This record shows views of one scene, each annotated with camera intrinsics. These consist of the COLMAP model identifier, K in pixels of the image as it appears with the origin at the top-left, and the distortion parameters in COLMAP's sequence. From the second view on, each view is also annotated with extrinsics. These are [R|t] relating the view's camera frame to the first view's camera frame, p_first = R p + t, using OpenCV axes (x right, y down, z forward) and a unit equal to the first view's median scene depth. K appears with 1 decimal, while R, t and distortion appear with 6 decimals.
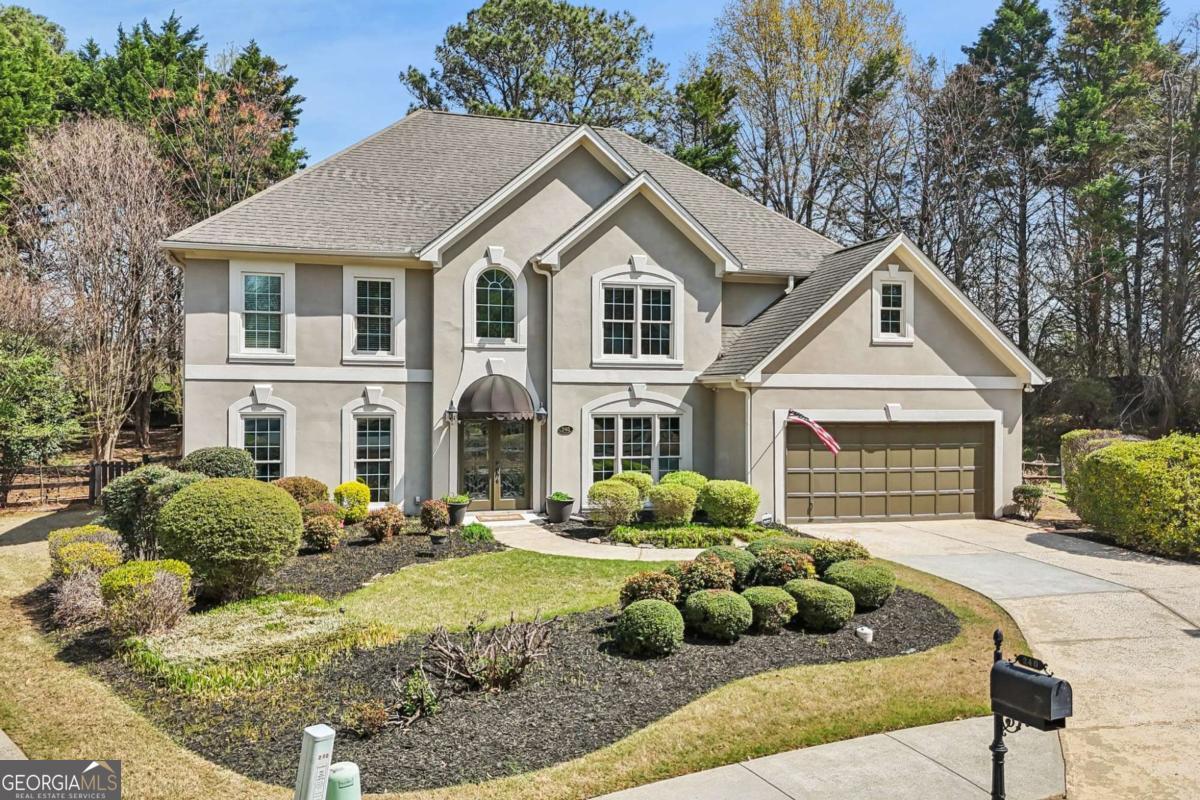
lens RADIAL K [[980.1, 0, 600.0], [0, 980.1, 400.0], [0, 0, 1]] dist [0.116746, -0.175998]
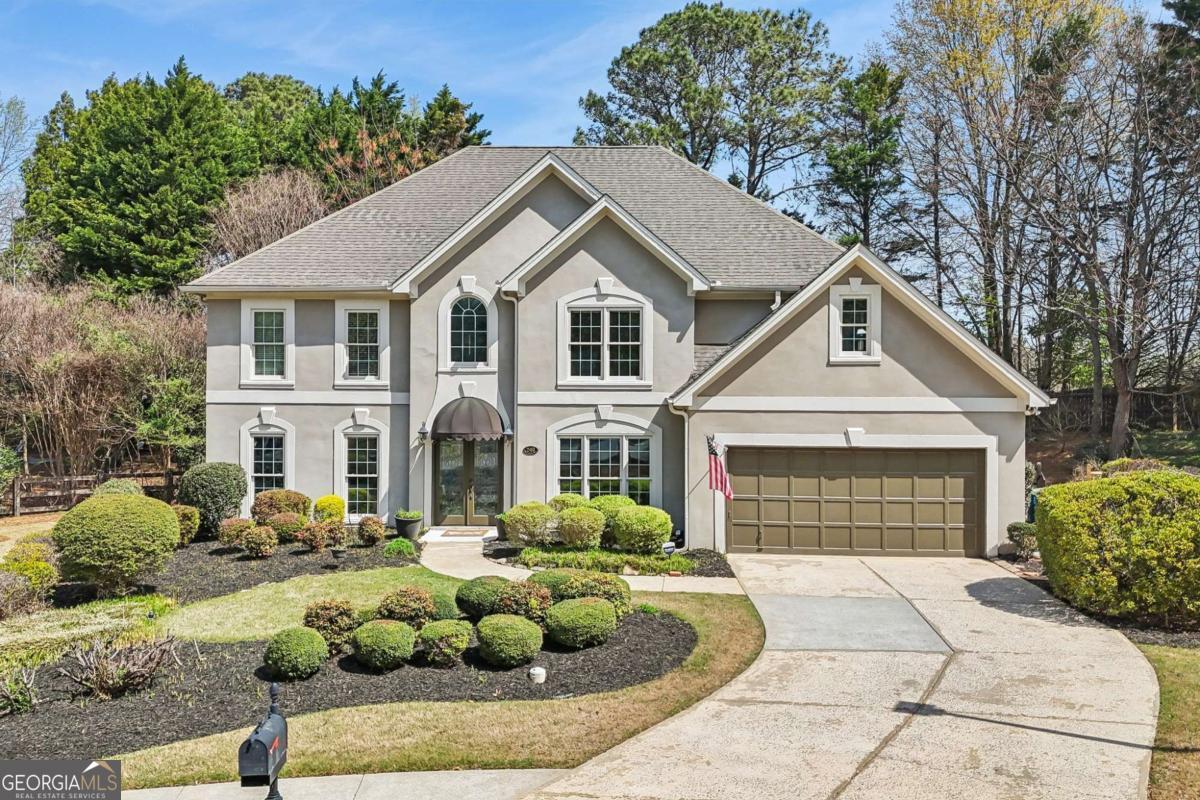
lens RADIAL K [[980.1, 0, 600.0], [0, 980.1, 400.0], [0, 0, 1]] dist [0.116746, -0.175998]
pose [[0.942525, -0.000511, -0.334136, 0.379560], [0.000273, 1.000000, -0.000761, -0.021771], [0.334136, 0.000626, 0.942525, 0.051179]]
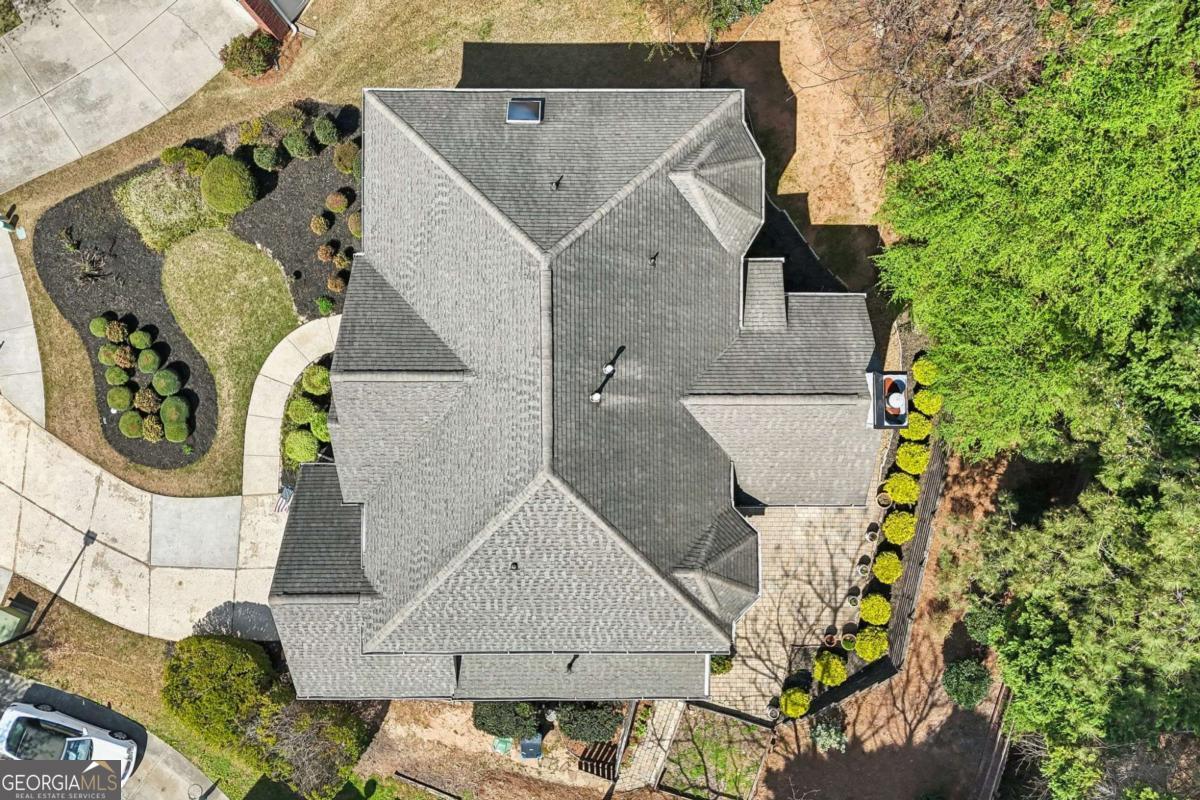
lens RADIAL K [[984.9, 0, 600.9], [0, 984.9, 397.1], [0, 0, 1]] dist [0.093859, -0.117776]
pose [[-0.279567, 0.960054, -0.011750, -0.069968], [-0.009717, 0.009409, 0.999909, -1.505589], [0.960077, 0.279656, 0.006698, 1.325894]]
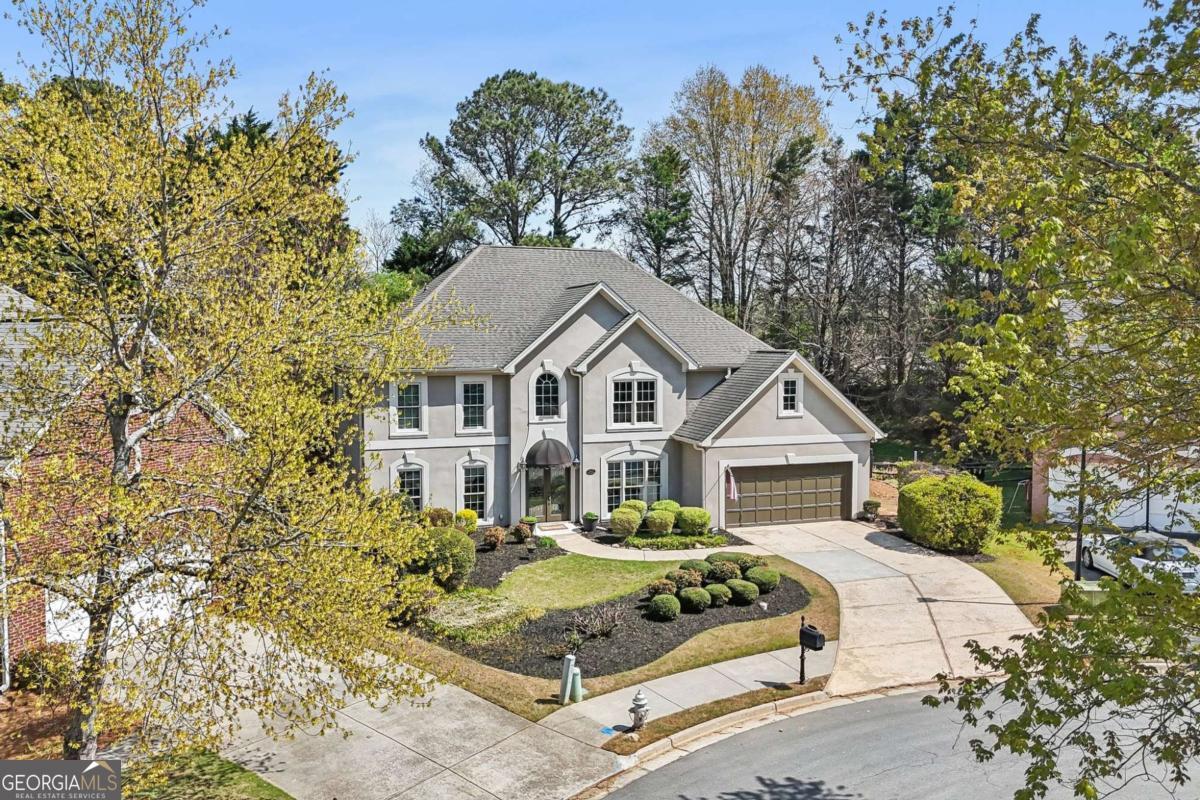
lens RADIAL K [[970.0, 0, 597.5], [0, 970.0, 395.5], [0, 0, 1]] dist [0.120095, 0.000708]
pose [[0.998410, -0.010034, 0.055473, -0.112275], [0.006326, 0.997758, 0.066620, -0.201607], [-0.056017, -0.066163, 0.996235, -0.587109]]
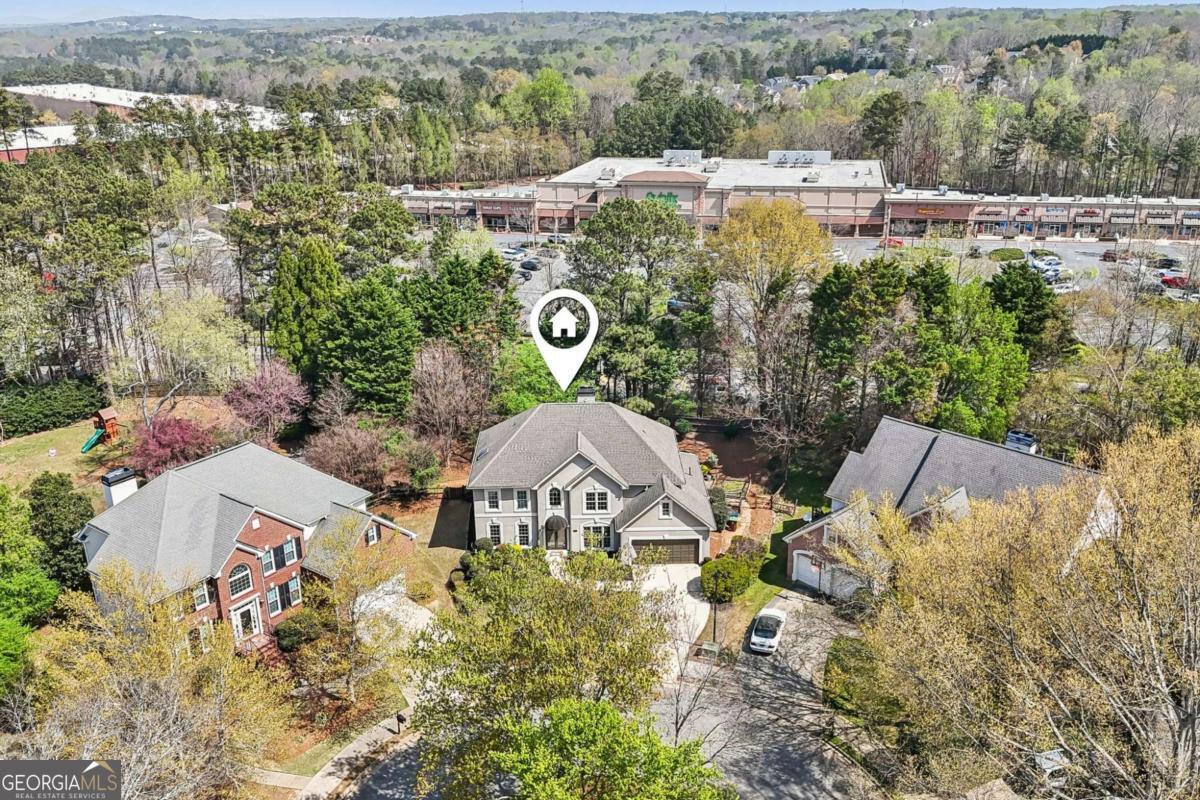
lens RADIAL K [[970.0, 0, 597.5], [0, 970.0, 395.5], [0, 0, 1]] dist [0.120095, 0.000708]
pose [[0.965021, 0.071941, -0.252109, 0.887868], [0.017836, 0.941372, 0.336897, -1.602945], [0.261565, -0.329610, 0.907161, -1.986592]]
